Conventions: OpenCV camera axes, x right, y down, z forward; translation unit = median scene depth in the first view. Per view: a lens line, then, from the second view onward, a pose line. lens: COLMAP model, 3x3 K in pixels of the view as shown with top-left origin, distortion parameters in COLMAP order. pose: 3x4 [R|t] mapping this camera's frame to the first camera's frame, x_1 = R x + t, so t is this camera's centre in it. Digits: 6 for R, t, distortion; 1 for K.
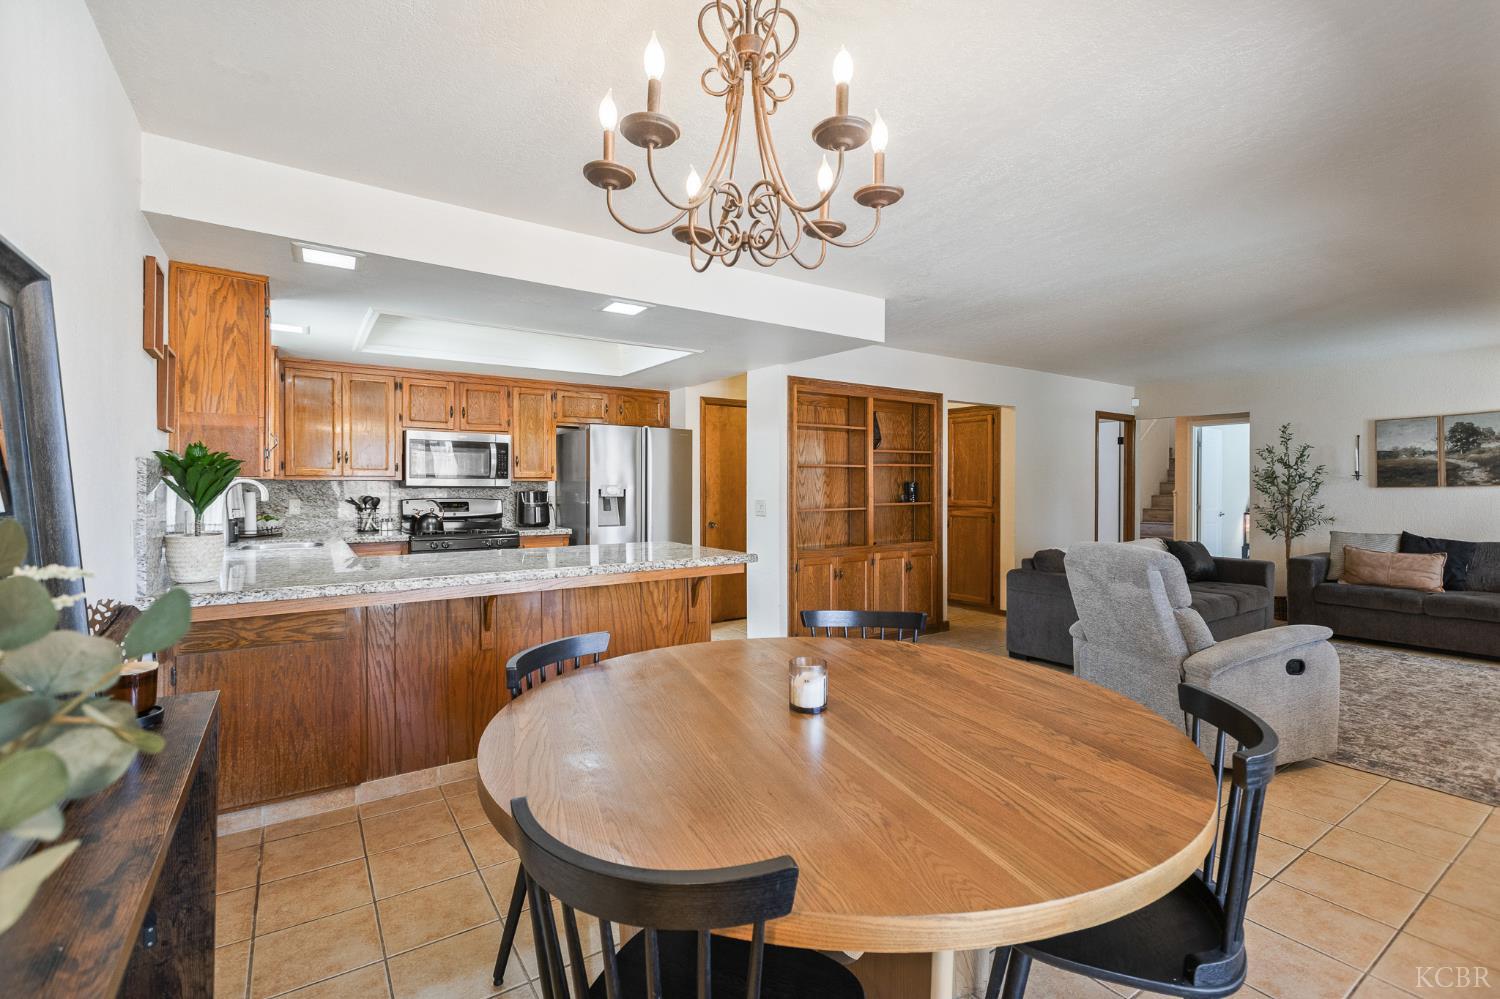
lens RADIAL K [[671.4, 0, 749.8], [0, 671.4, 493.7], [0, 0, 1]] dist [-0.004557, -0.000544]
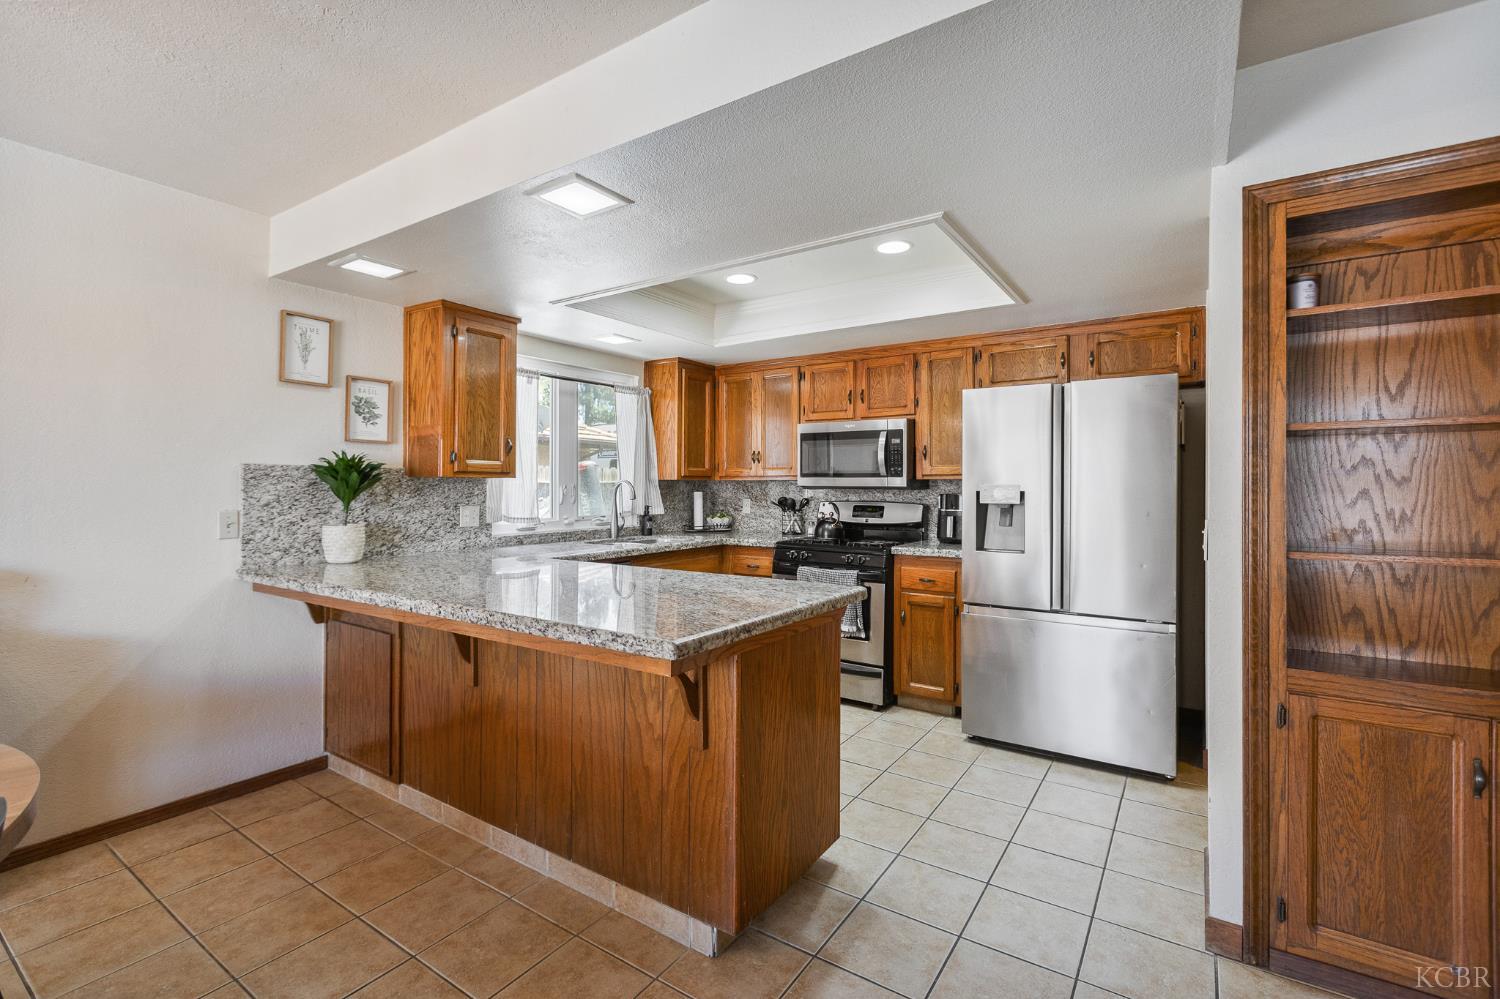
lens RADIAL K [[671.4, 0, 750.3], [0, 671.4, 485.8], [0, 0, 1]] dist [-0.004557, -0.000544]
pose [[0.378726, -0.000027, -0.925509, 0.277971], [-0.013287, 0.999897, -0.005466, -0.005871], [0.925413, 0.014368, 0.378687, 0.570051]]
